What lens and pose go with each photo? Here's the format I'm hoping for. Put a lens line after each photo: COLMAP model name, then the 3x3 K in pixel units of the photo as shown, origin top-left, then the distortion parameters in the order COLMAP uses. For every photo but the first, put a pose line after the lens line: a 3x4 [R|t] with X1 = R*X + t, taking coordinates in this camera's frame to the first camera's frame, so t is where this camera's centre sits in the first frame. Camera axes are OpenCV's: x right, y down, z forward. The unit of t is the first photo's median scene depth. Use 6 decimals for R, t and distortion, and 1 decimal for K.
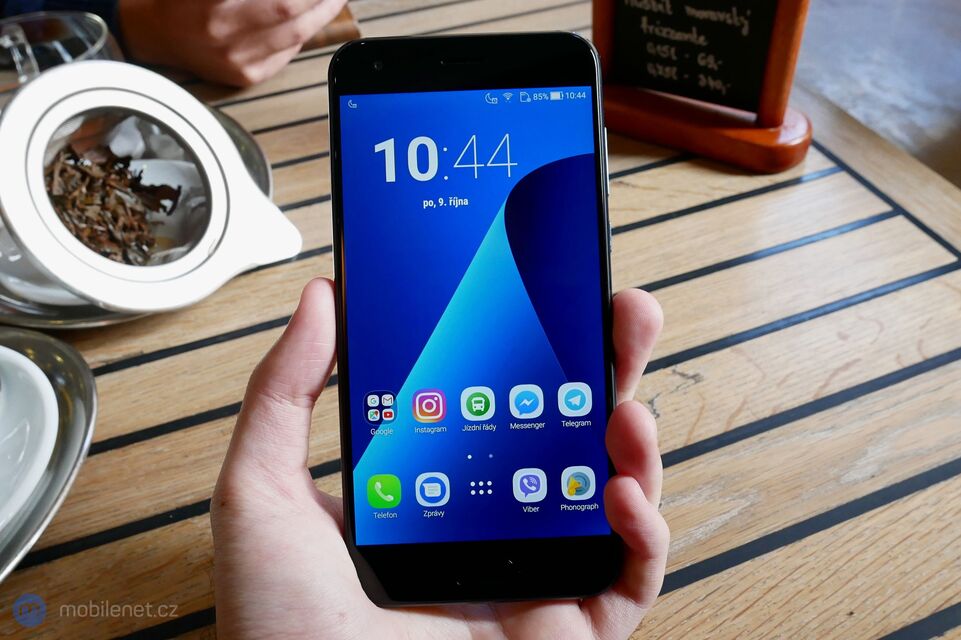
lens RADIAL K [[989.9, 0, 473.4], [0, 989.9, 322.2], [0, 0, 1]] dist [-0.061389, 0.000000]
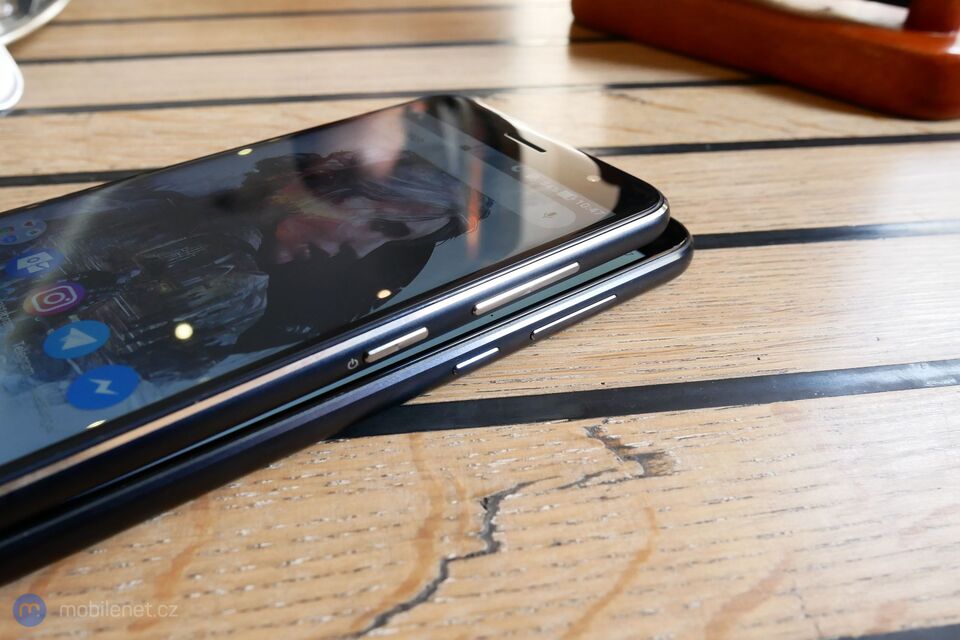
lens RADIAL K [[810.1, 0, 489.8], [0, 810.1, 327.5], [0, 0, 1]] dist [-0.065354, 0.031849]
pose [[0.971776, 0.185702, -0.145488, 0.199019], [-0.203540, 0.971792, -0.119128, 0.054564], [0.119262, 0.145379, 0.982162, 0.700930]]
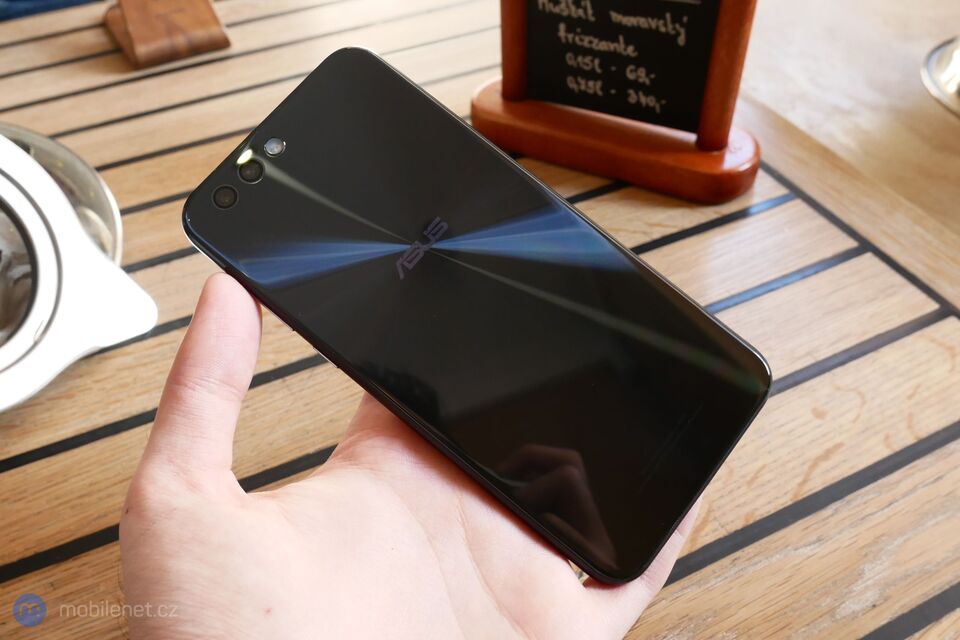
lens RADIAL K [[988.9, 0, 471.7], [0, 988.9, 267.8], [0, 0, 1]] dist [-0.061389, 0.000000]
pose [[0.995250, -0.039999, 0.088757, 0.015160], [0.041540, 0.999015, -0.015577, -0.108358], [-0.088046, 0.019190, 0.995932, 0.197526]]
